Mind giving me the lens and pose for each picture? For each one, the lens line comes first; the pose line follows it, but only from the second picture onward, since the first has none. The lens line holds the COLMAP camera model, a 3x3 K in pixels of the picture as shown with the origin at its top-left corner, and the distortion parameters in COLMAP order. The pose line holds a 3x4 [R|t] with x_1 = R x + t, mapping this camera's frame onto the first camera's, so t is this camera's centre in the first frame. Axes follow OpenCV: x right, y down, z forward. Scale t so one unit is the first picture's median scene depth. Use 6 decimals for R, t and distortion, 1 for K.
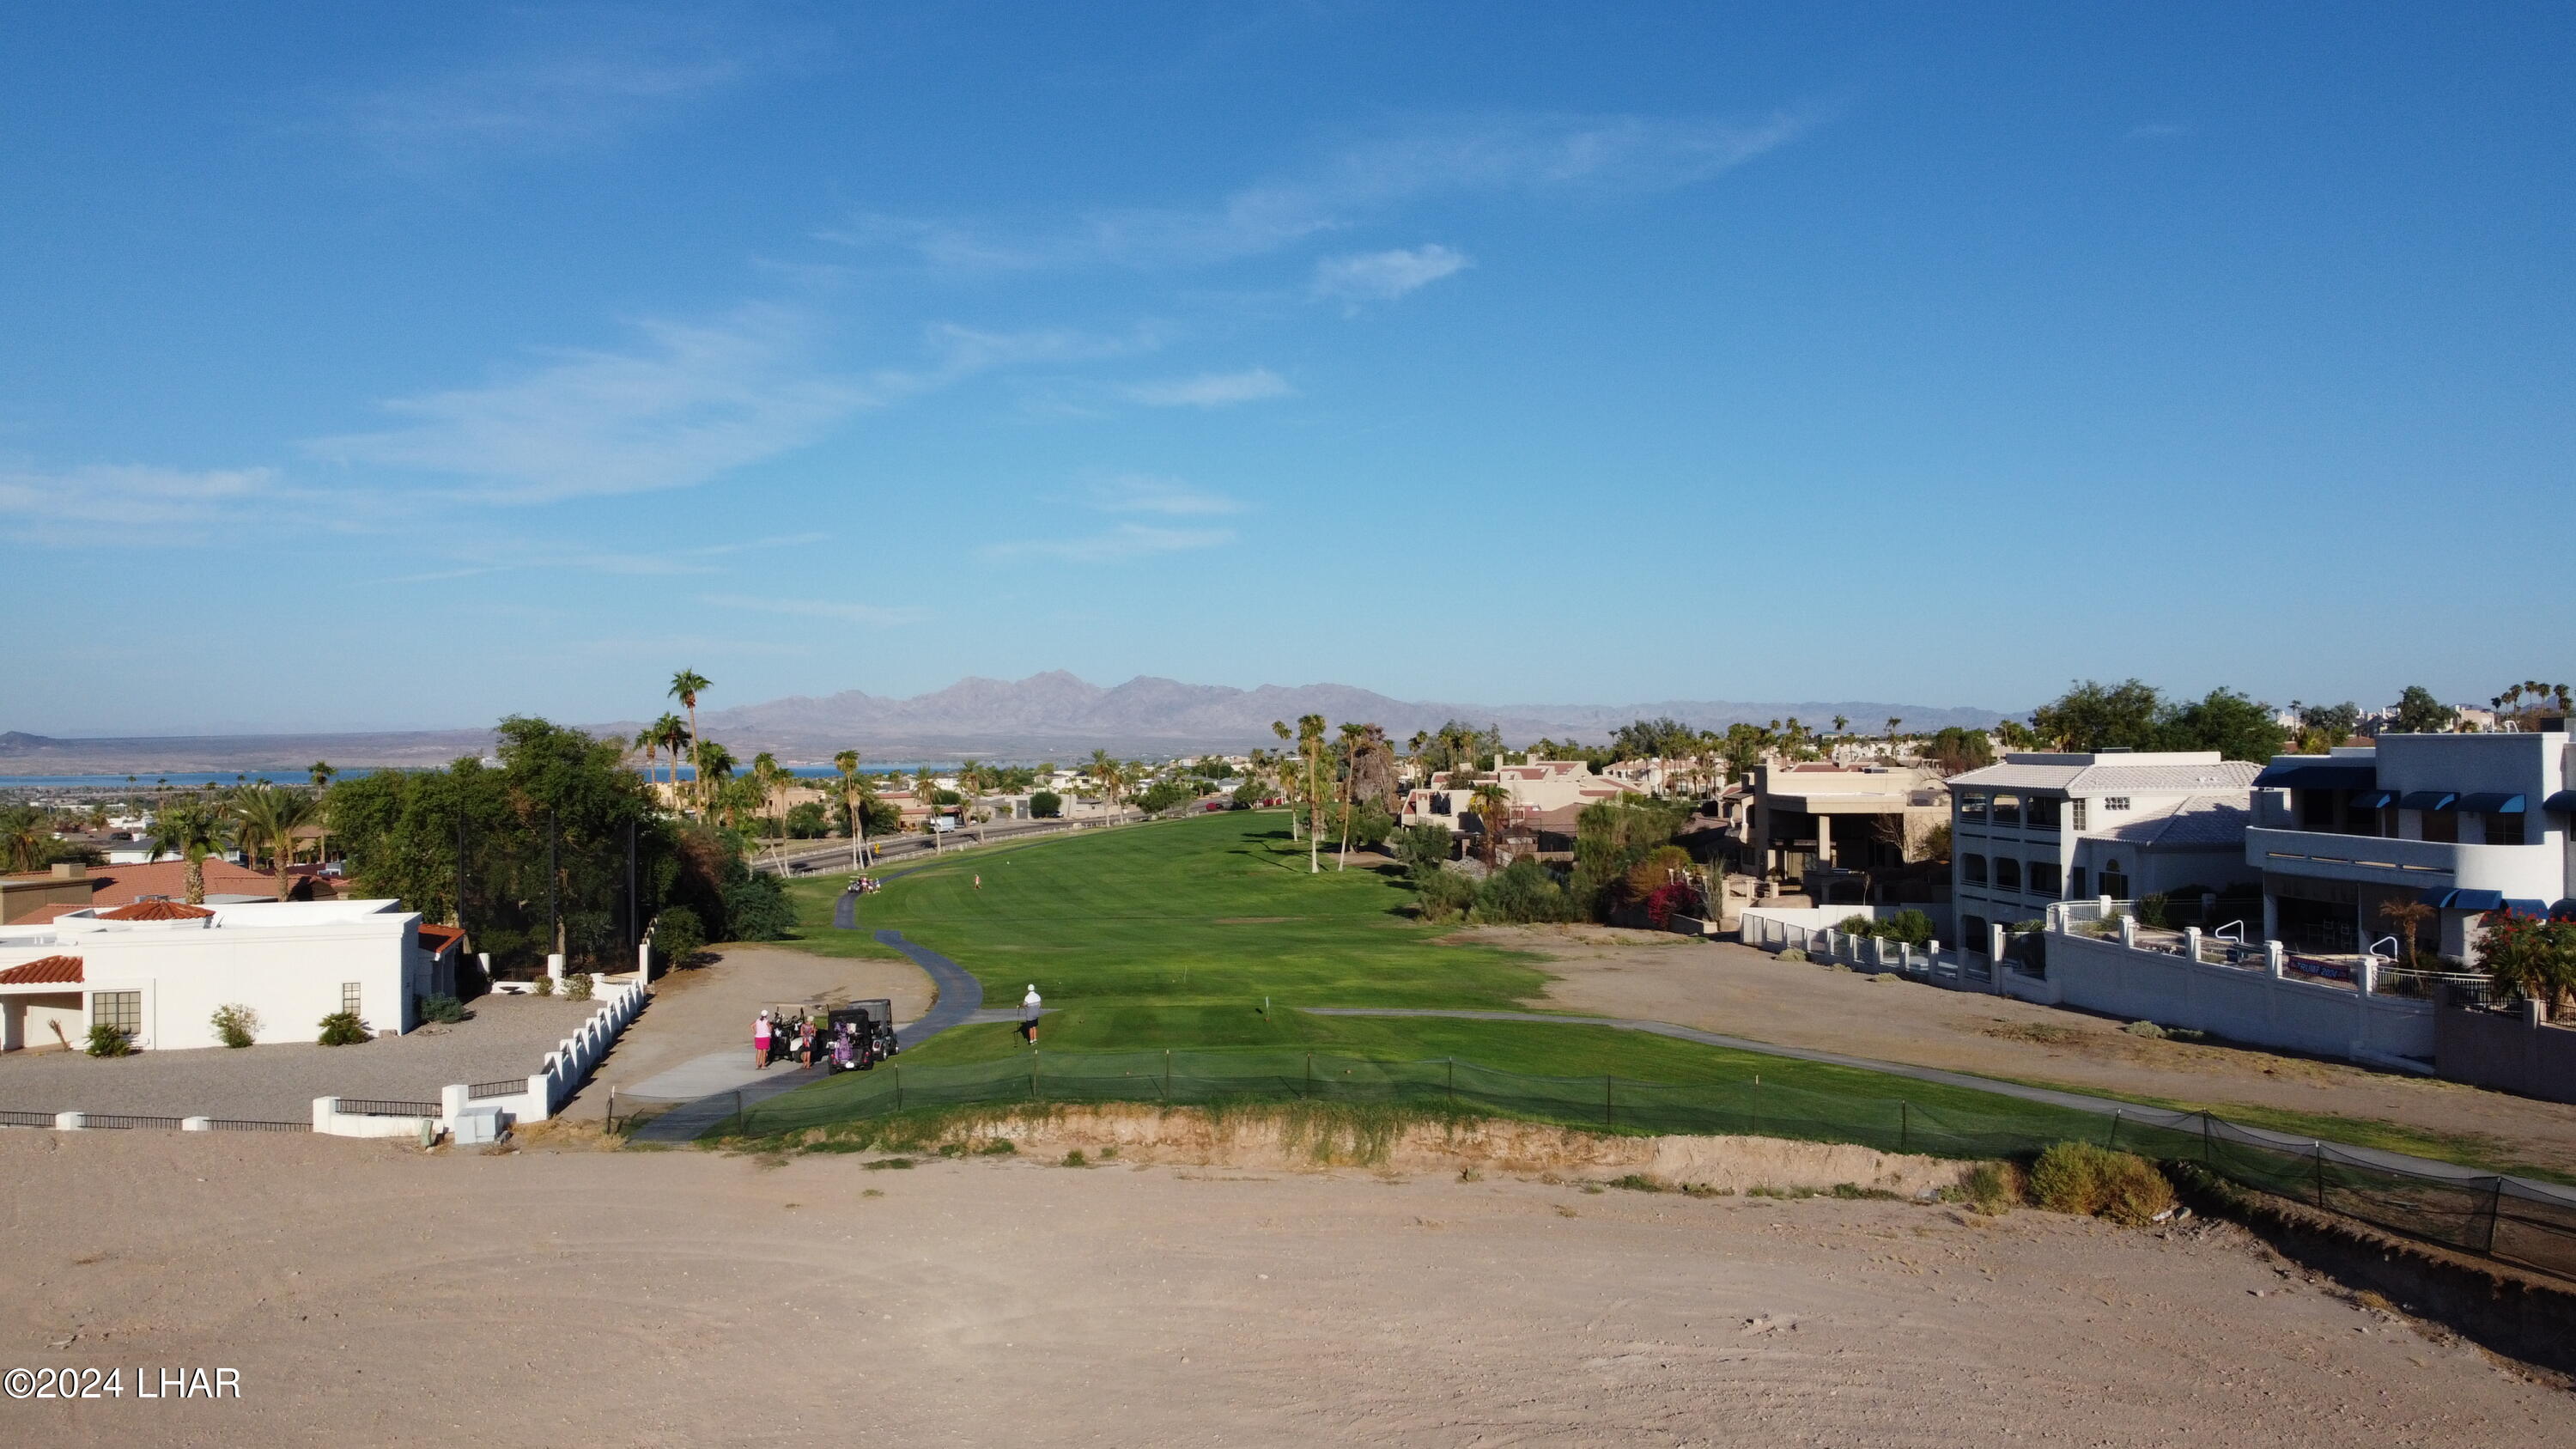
lens RADIAL K [[1948.0, 0, 1285.6], [0, 1948.0, 719.7], [0, 0, 1]] dist [0.000416, -0.007991]
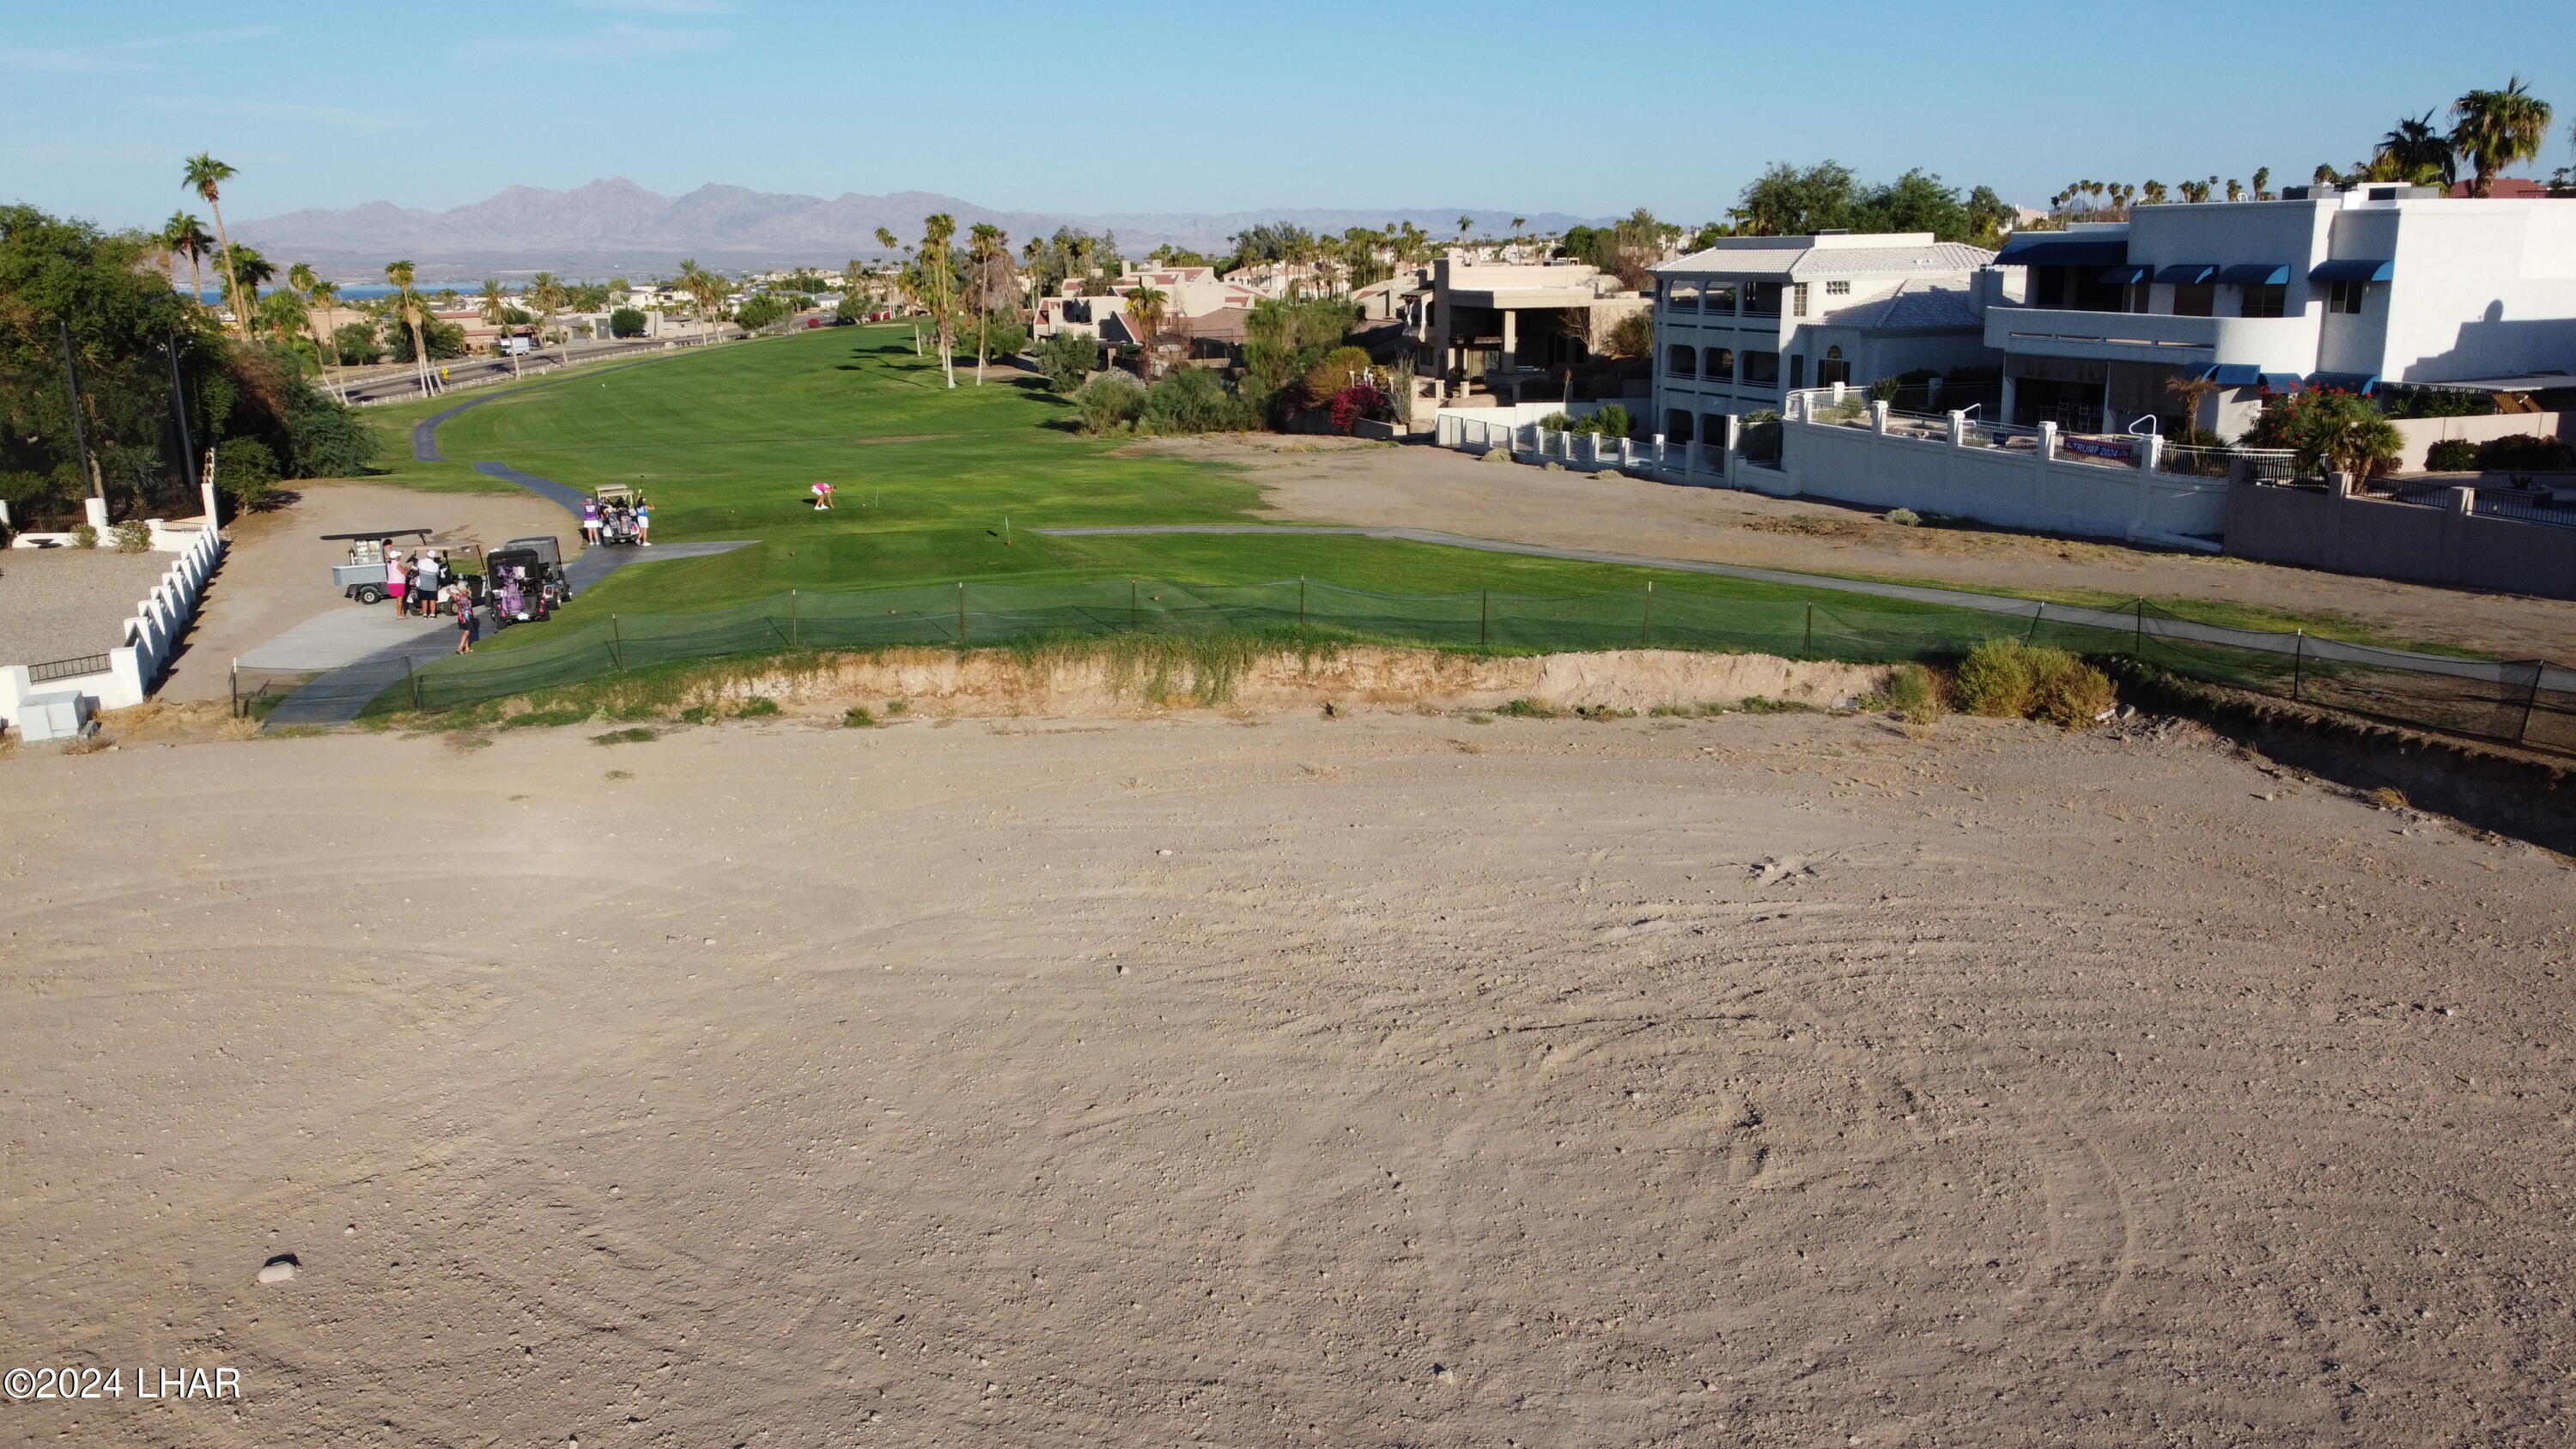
lens RADIAL K [[1945.8, 0, 1285.3], [0, 1945.8, 721.4], [0, 0, 1]] dist [0.009800, -0.006215]
pose [[0.979418, -0.056807, 0.193684, -0.043040], [0.007635, 0.969319, 0.245688, 0.011834], [-0.201698, -0.239153, 0.949802, 0.083243]]
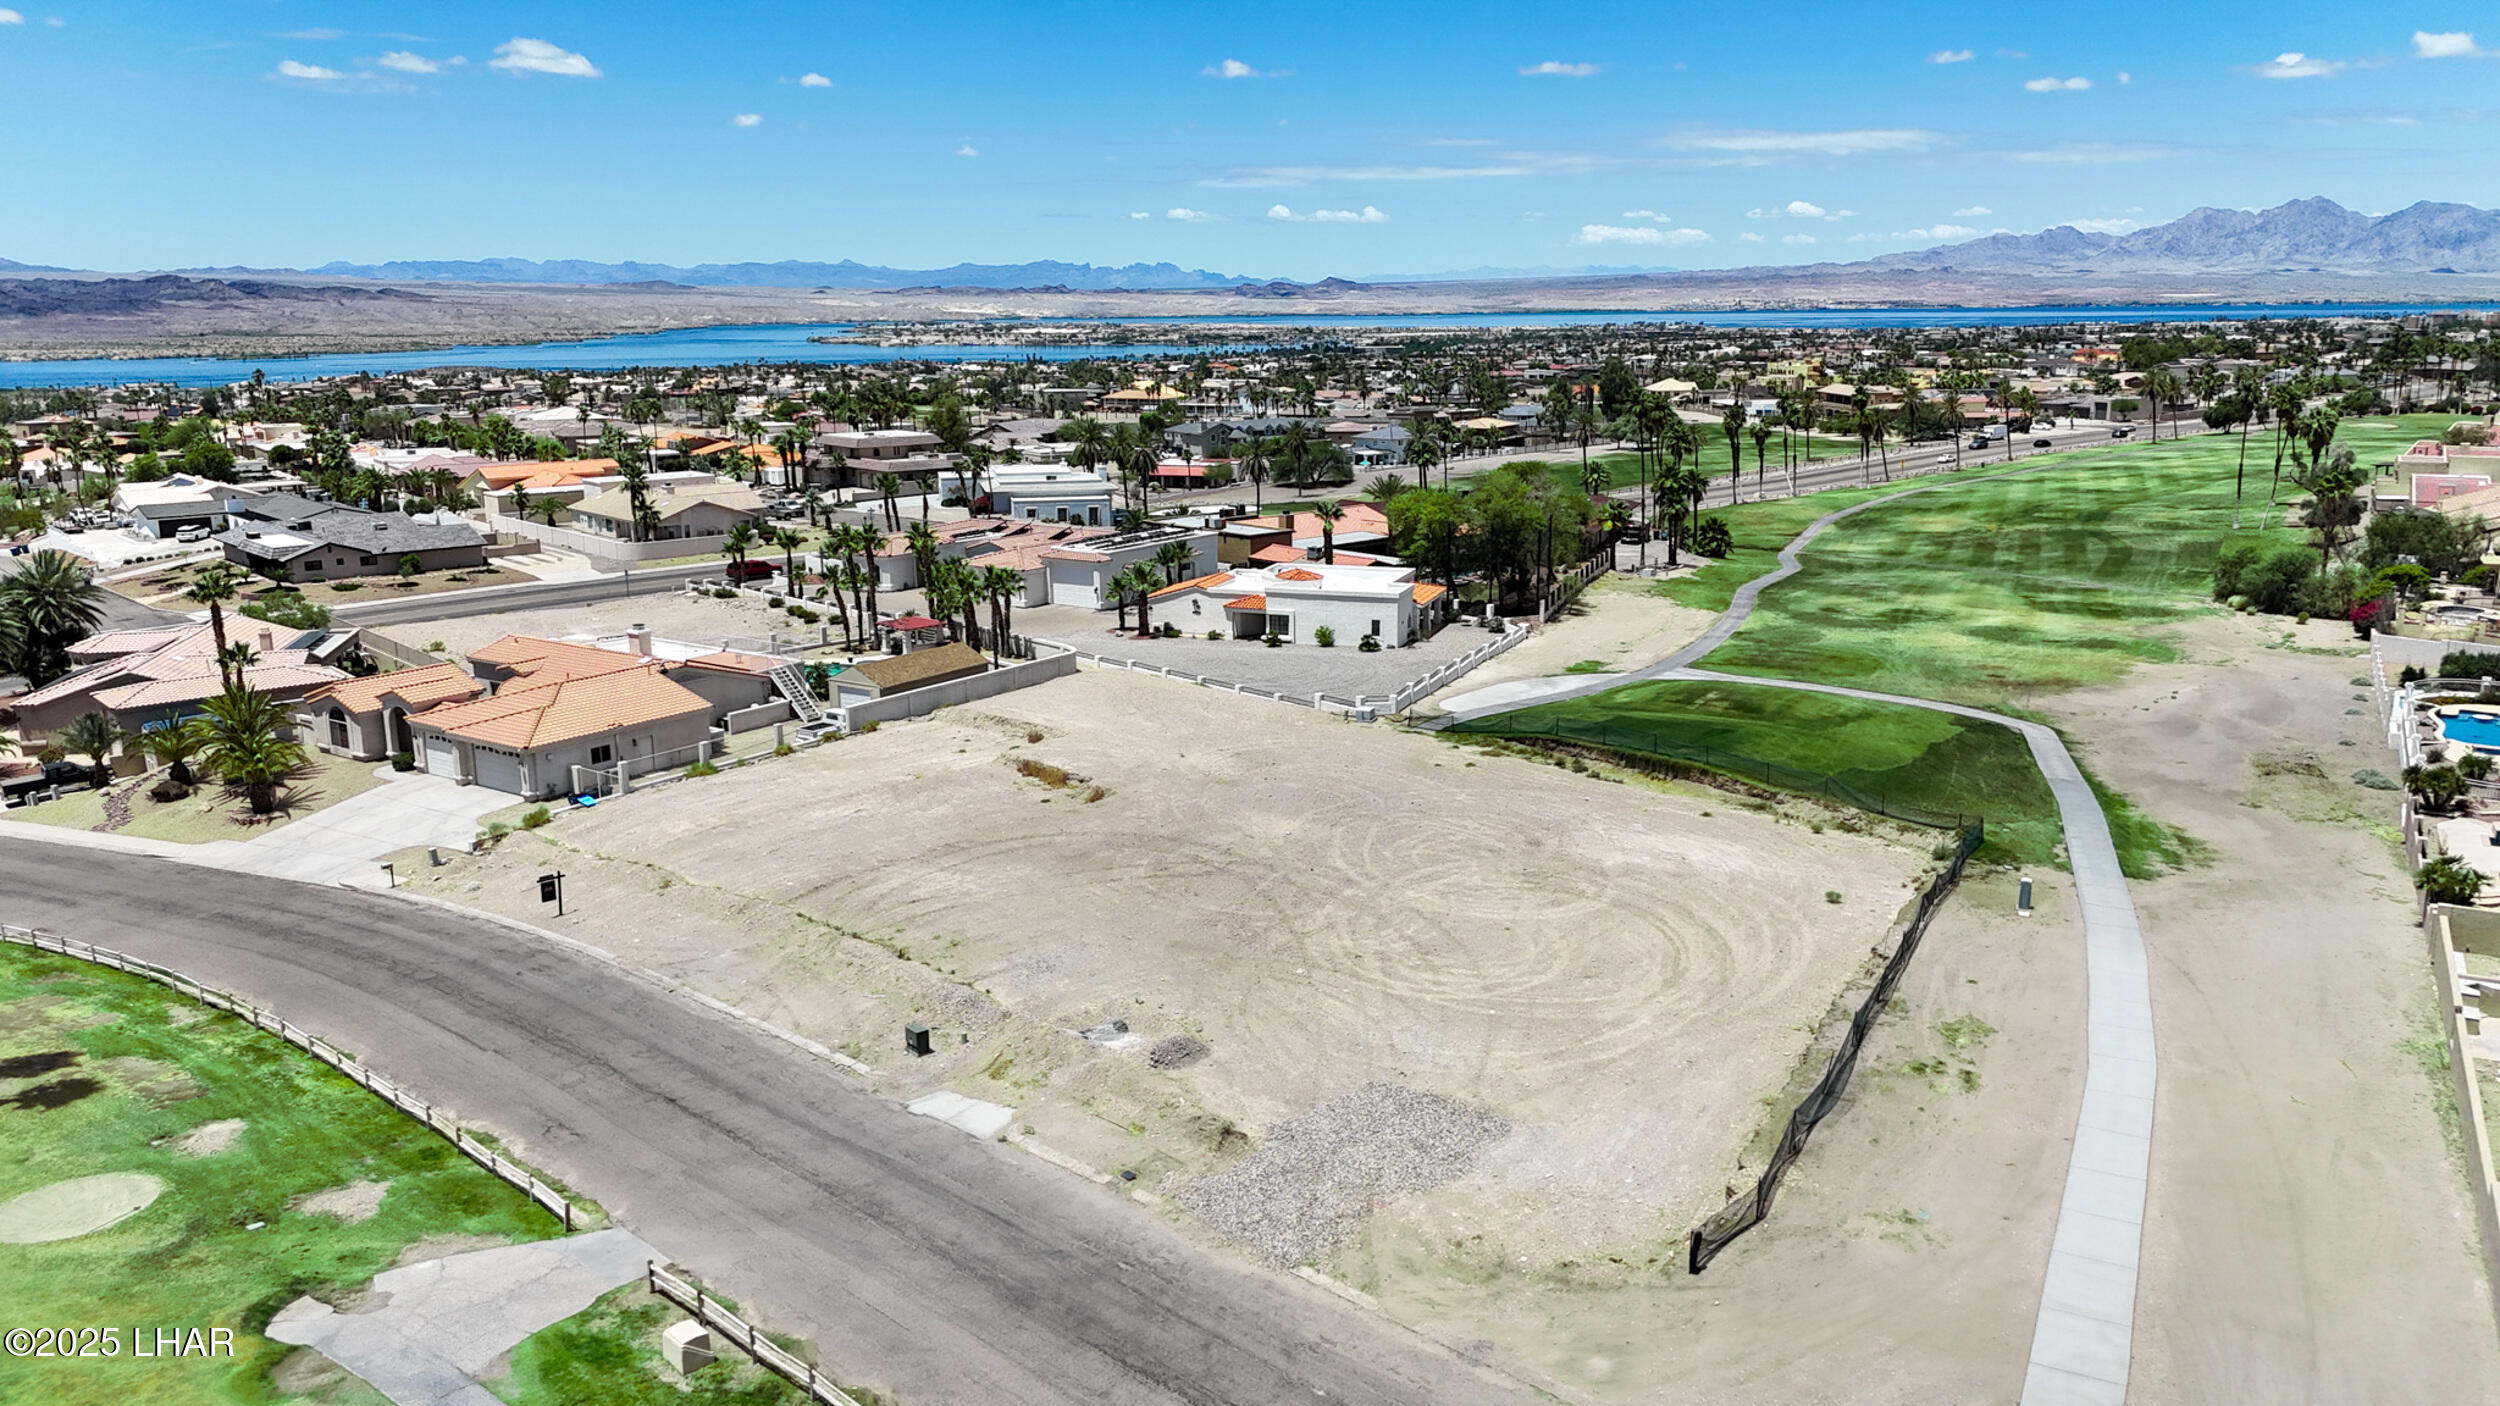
lens RADIAL K [[1825.0, 0, 1268.1], [0, 1825.0, 709.3], [0, 0, 1]] dist [0.090892, -0.102482]
pose [[0.818861, 0.131118, -0.558815, 0.414889], [0.004644, 0.972015, 0.234874, -0.181926], [0.573973, -0.194924, 0.795336, -0.492648]]
